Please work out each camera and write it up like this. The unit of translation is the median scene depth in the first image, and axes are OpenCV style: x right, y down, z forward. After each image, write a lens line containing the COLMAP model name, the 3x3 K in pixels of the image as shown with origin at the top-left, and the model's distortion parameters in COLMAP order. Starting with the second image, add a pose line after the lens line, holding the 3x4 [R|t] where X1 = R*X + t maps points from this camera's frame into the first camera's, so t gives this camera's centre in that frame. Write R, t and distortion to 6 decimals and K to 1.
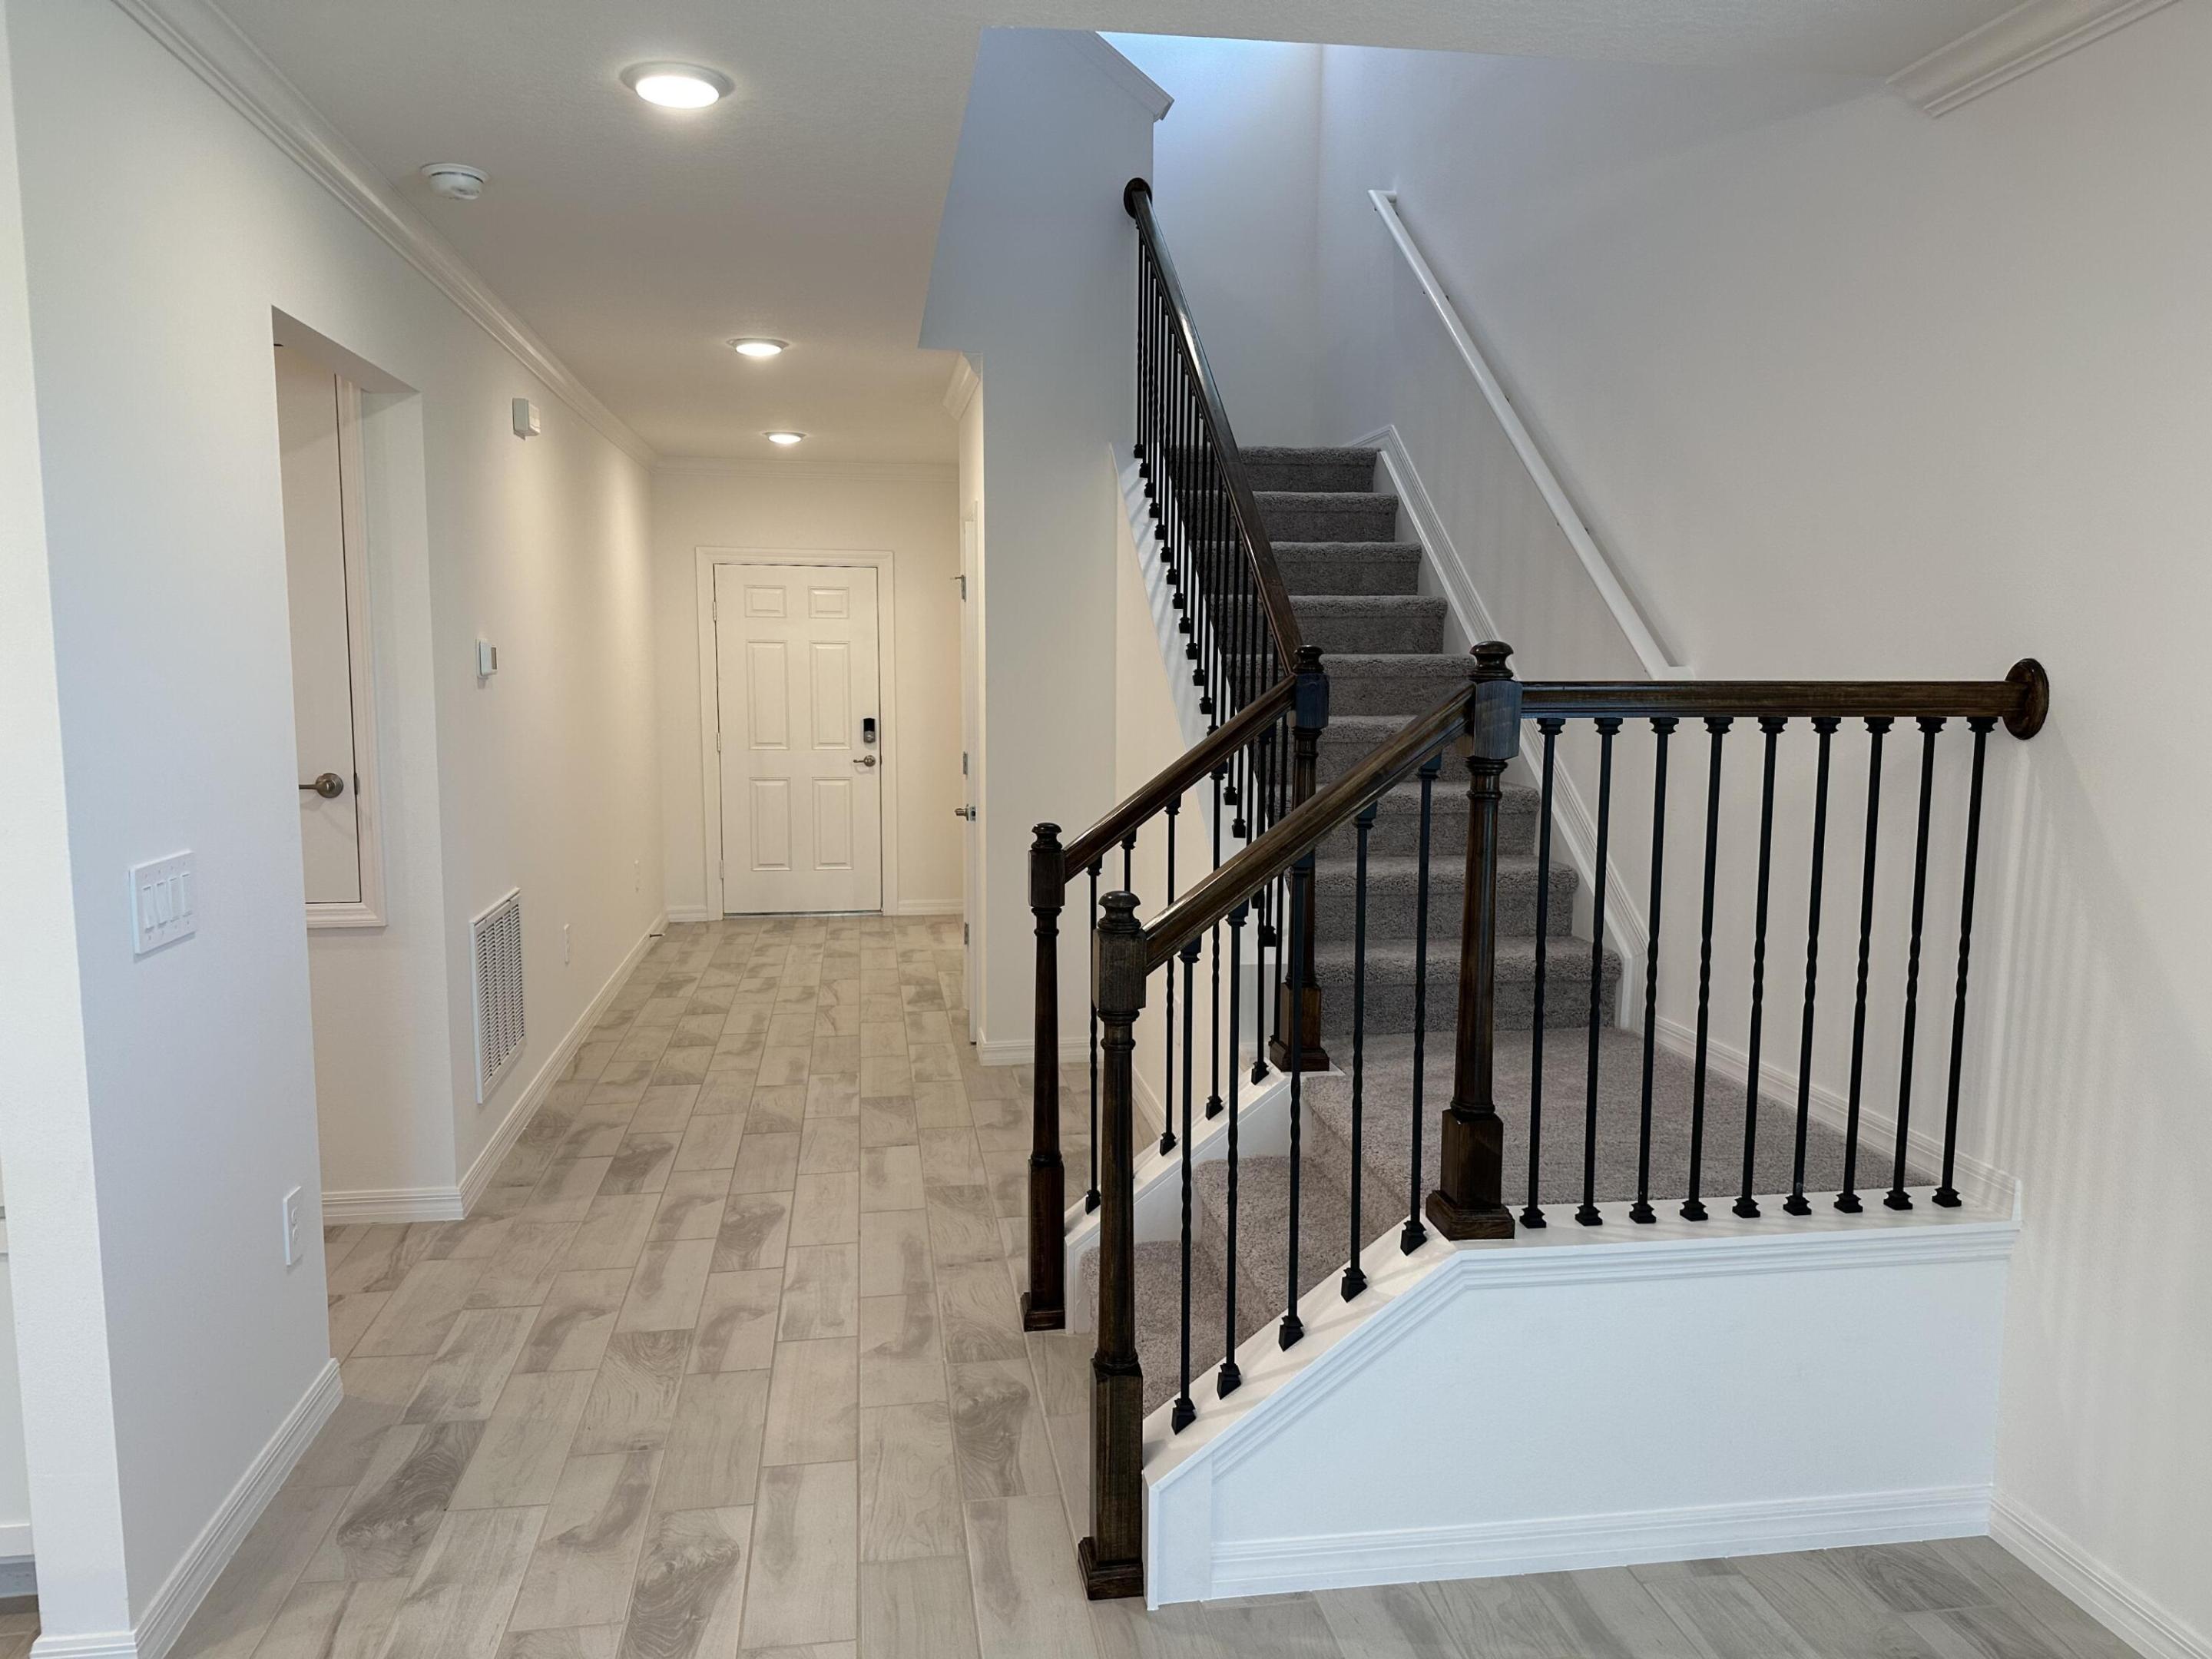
lens RADIAL K [[1543.1, 0, 1109.3], [0, 1543.1, 835.5], [0, 0, 1]] dist [0.068980, -0.097116]
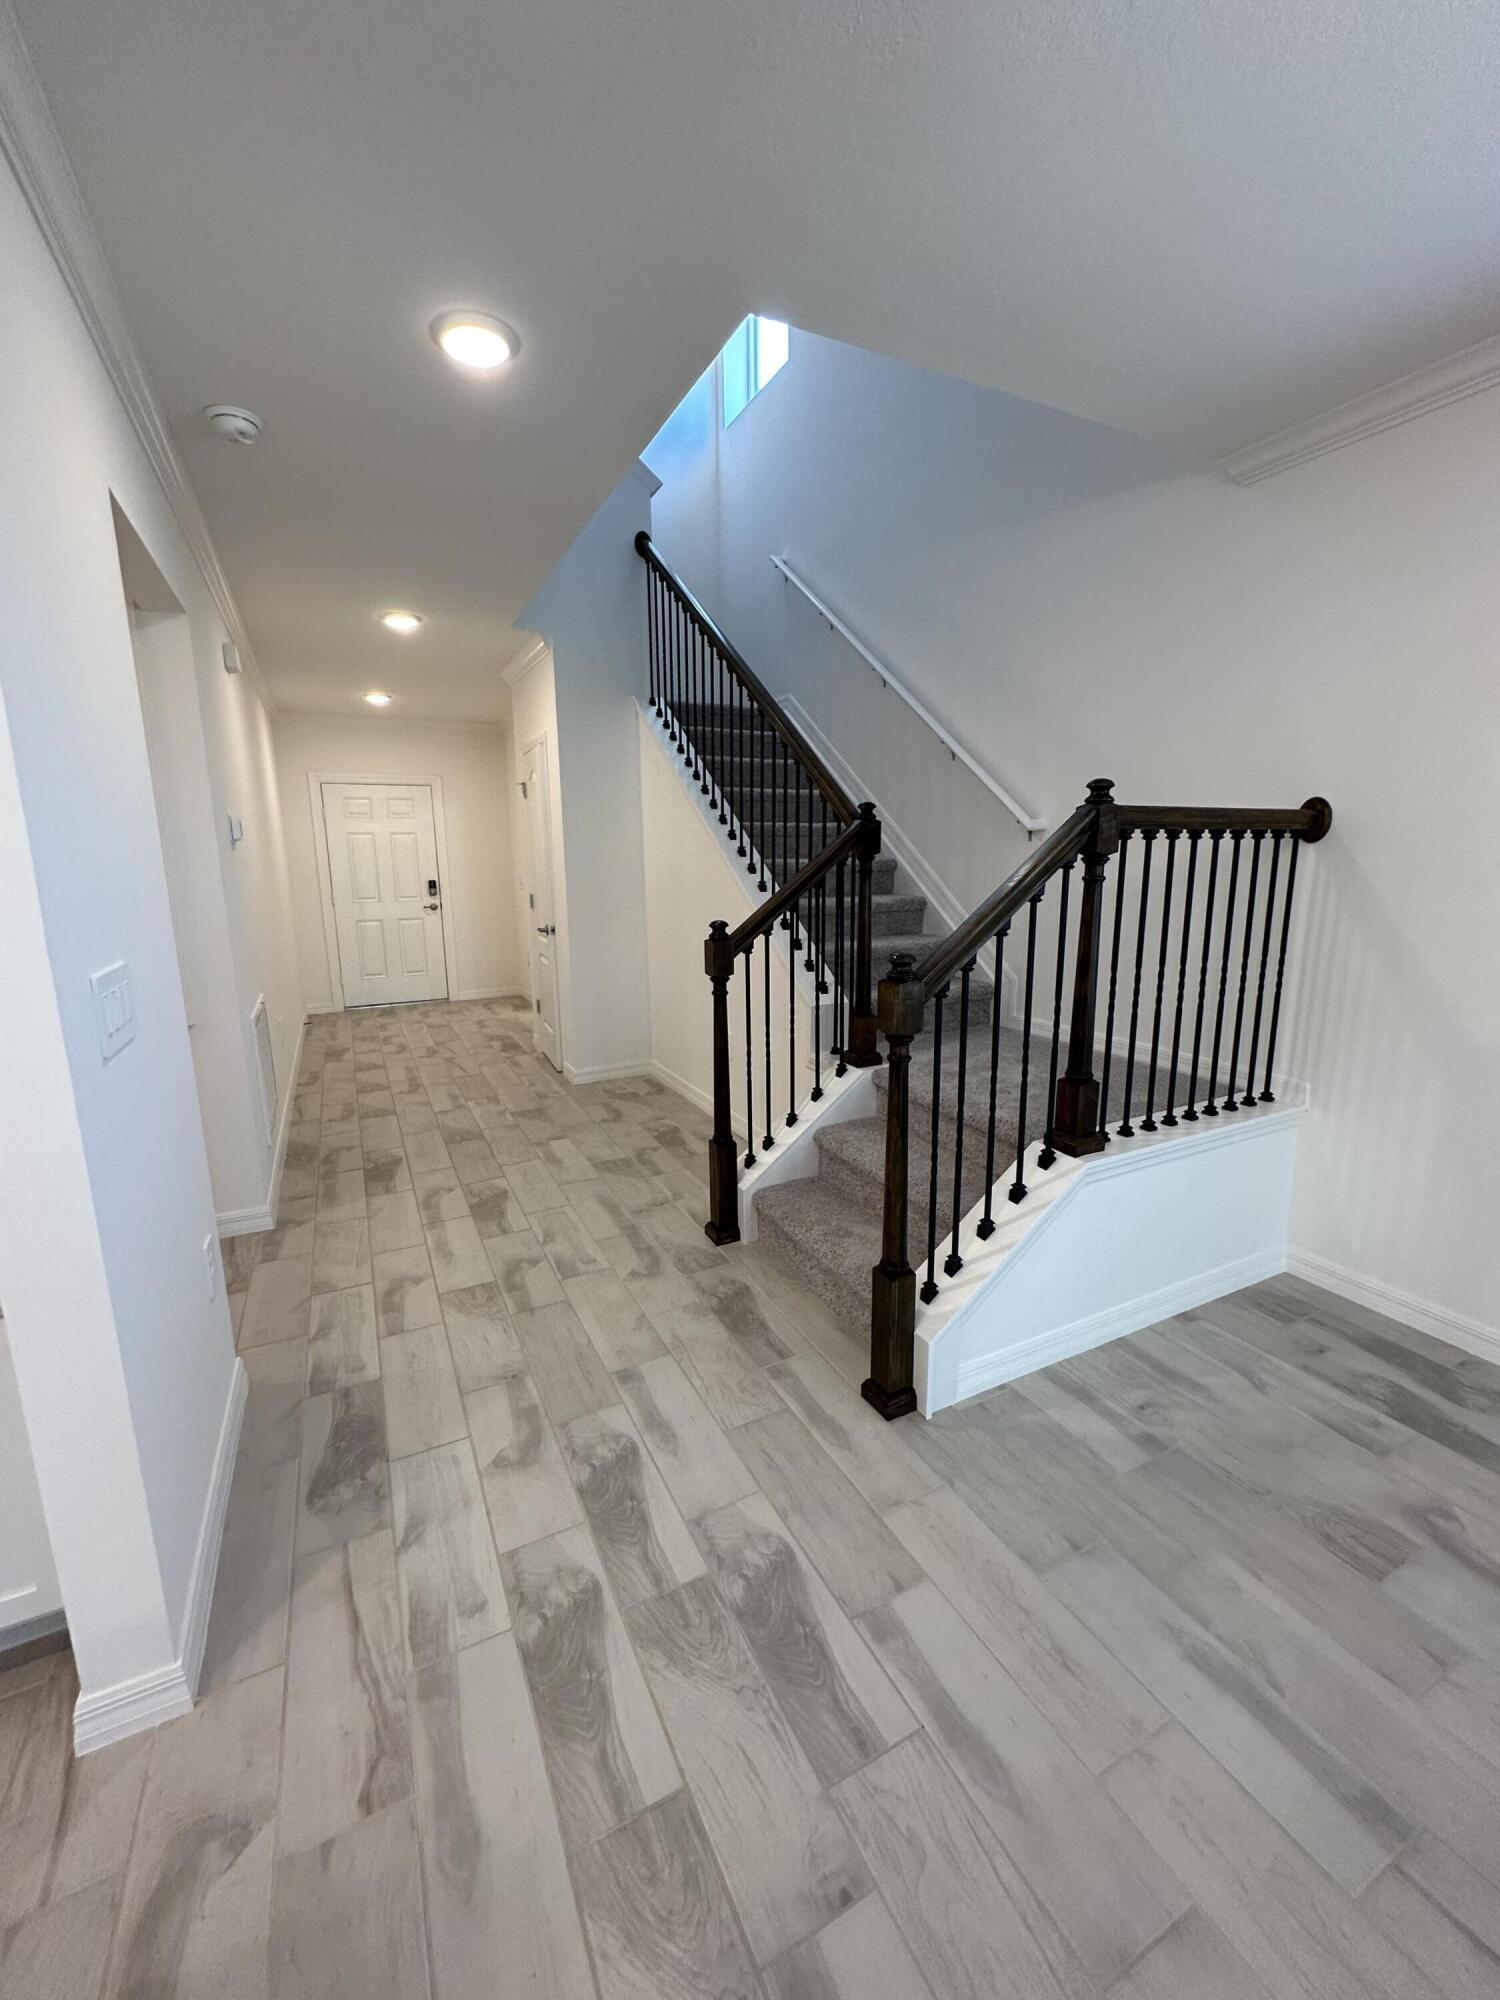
lens RADIAL K [[797.4, 0, 755.7], [0, 797.4, 1000.8], [0, 0, 1]] dist [-0.002189, 0.002196]
pose [[0.949992, -0.073367, 0.303534, -0.220506], [0.053062, 0.995799, 0.074621, 0.012205], [-0.307734, -0.054784, 0.949894, 0.212038]]
